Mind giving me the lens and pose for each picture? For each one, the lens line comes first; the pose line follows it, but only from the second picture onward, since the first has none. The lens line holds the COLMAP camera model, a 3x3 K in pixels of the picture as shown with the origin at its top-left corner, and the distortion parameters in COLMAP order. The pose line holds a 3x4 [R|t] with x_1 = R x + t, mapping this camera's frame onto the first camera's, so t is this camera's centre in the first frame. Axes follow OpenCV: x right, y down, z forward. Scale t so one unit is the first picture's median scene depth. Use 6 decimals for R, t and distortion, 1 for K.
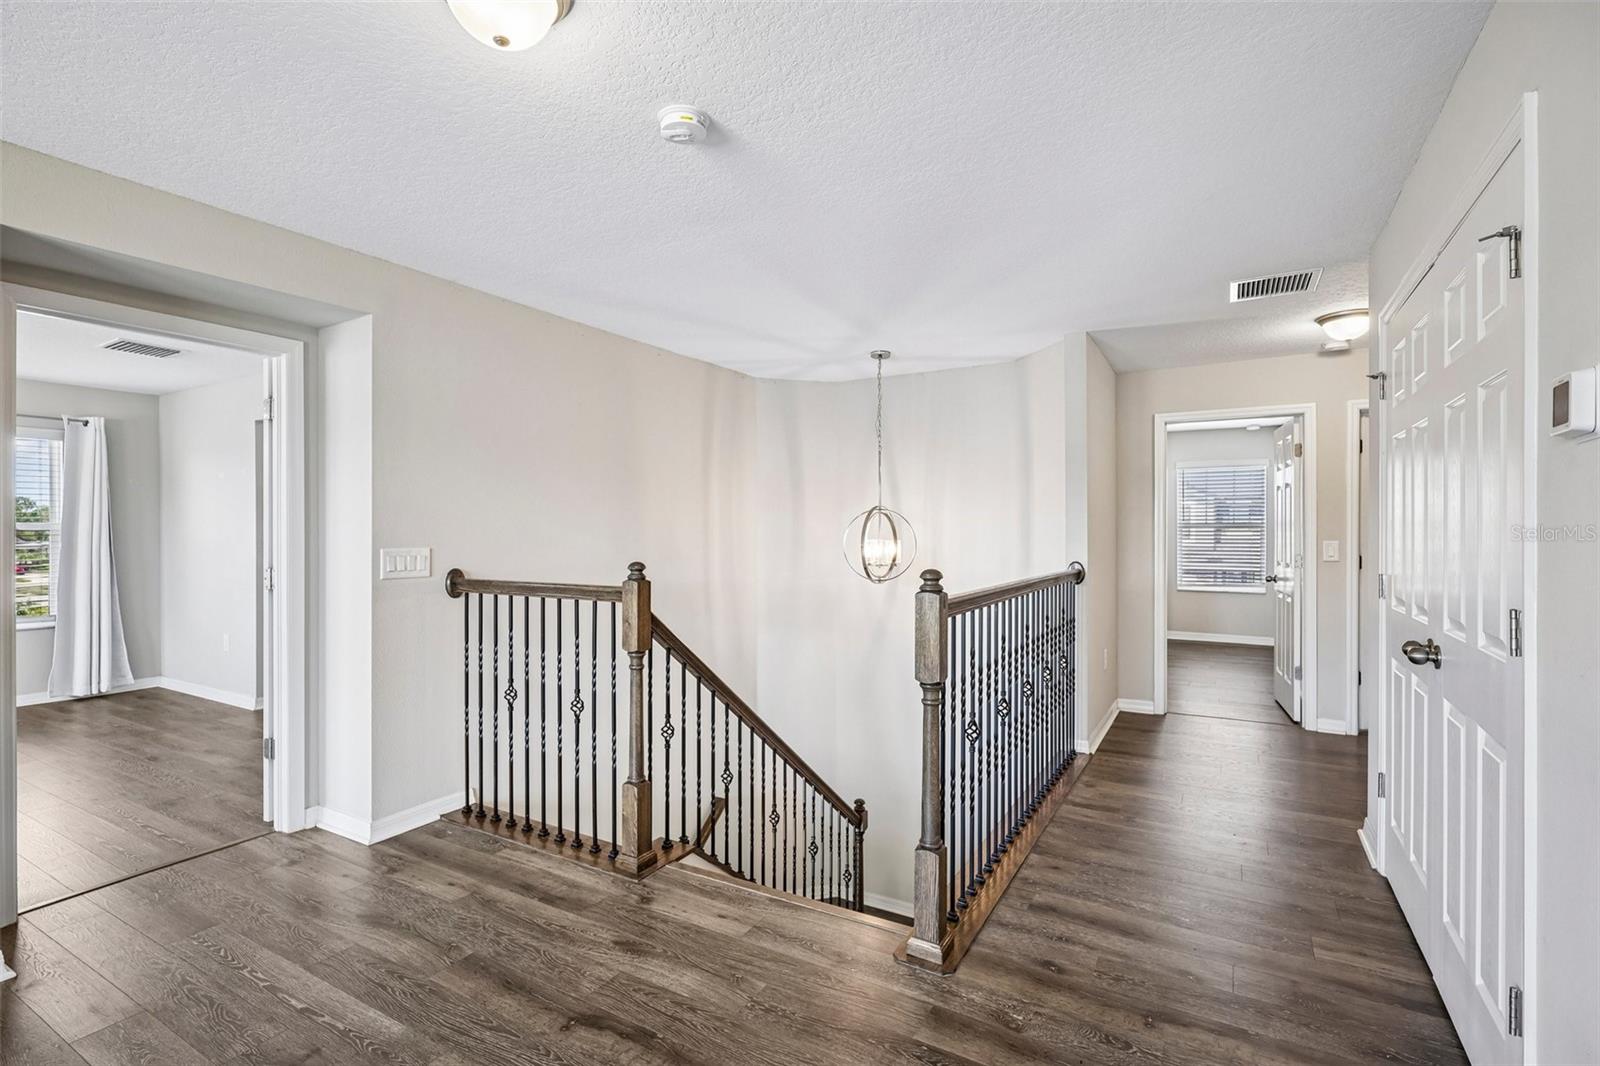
lens RADIAL K [[741.5, 0, 801.2], [0, 741.5, 533.7], [0, 0, 1]] dist [-0.005313, 0.002156]
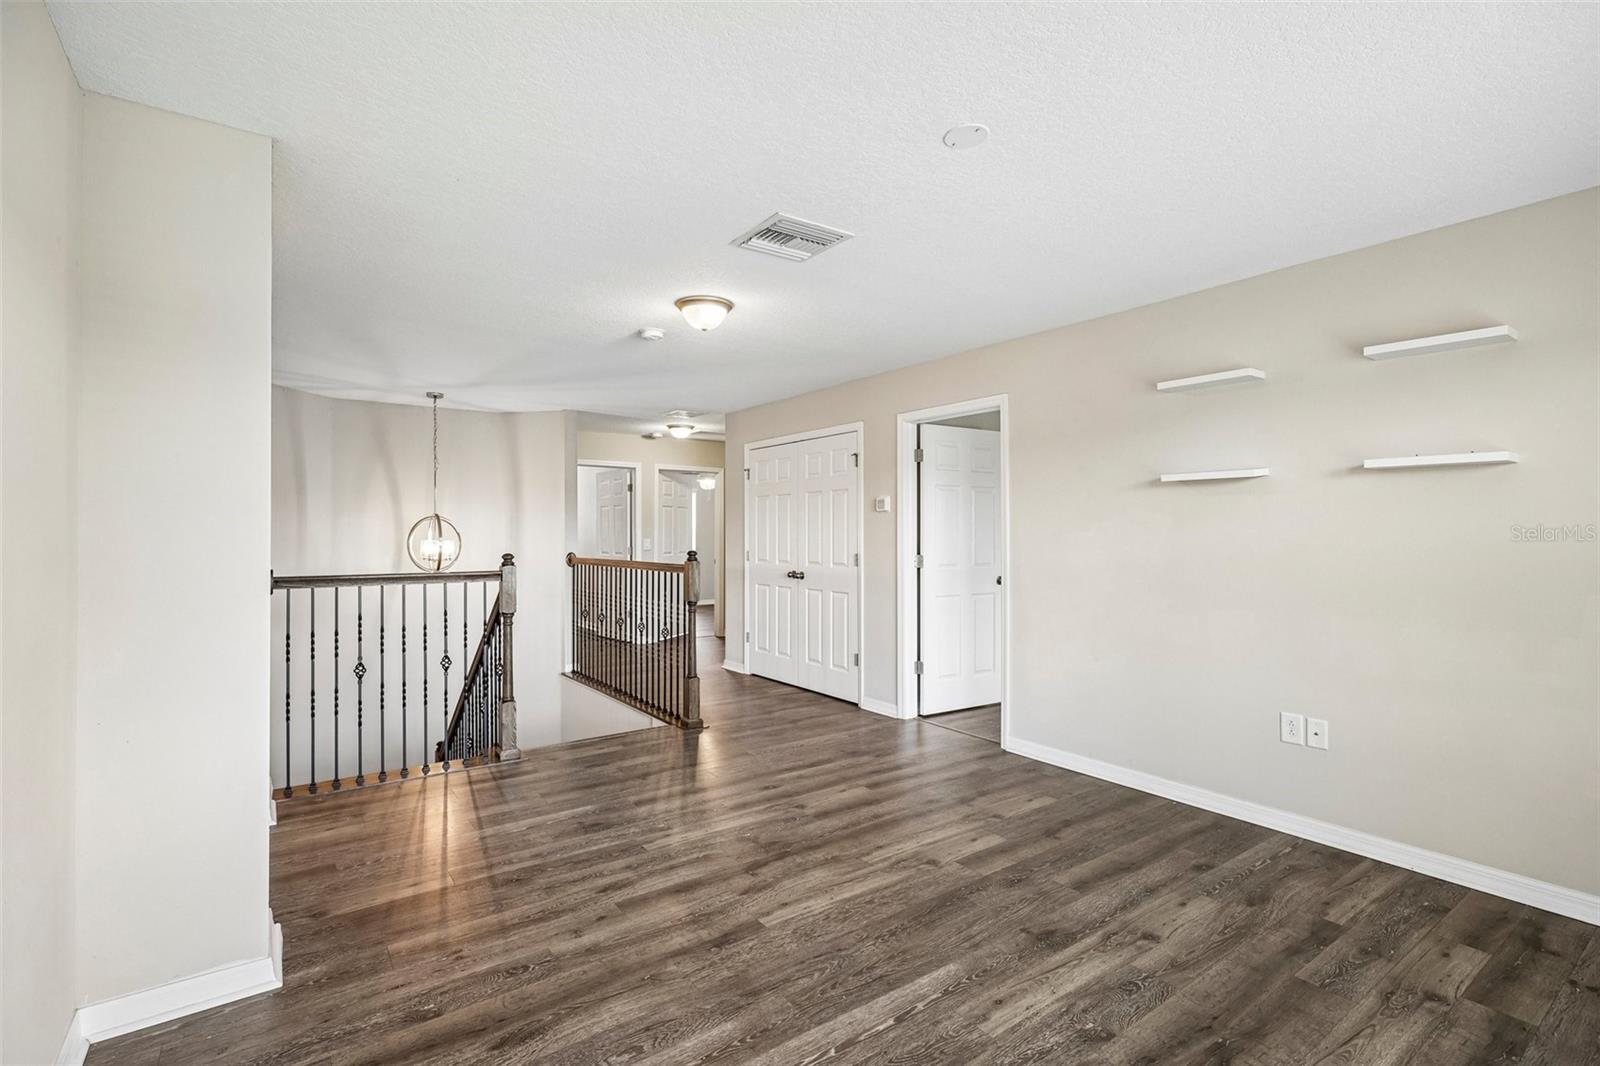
lens RADIAL K [[741.5, 0, 796.1], [0, 741.5, 534.0], [0, 0, 1]] dist [-0.005313, 0.002156]
pose [[0.402428, 0.002552, 0.915448, -1.665295], [0.005325, 0.999973, -0.005128, 0.013441], [-0.915436, 0.006938, 0.402404, -0.161574]]
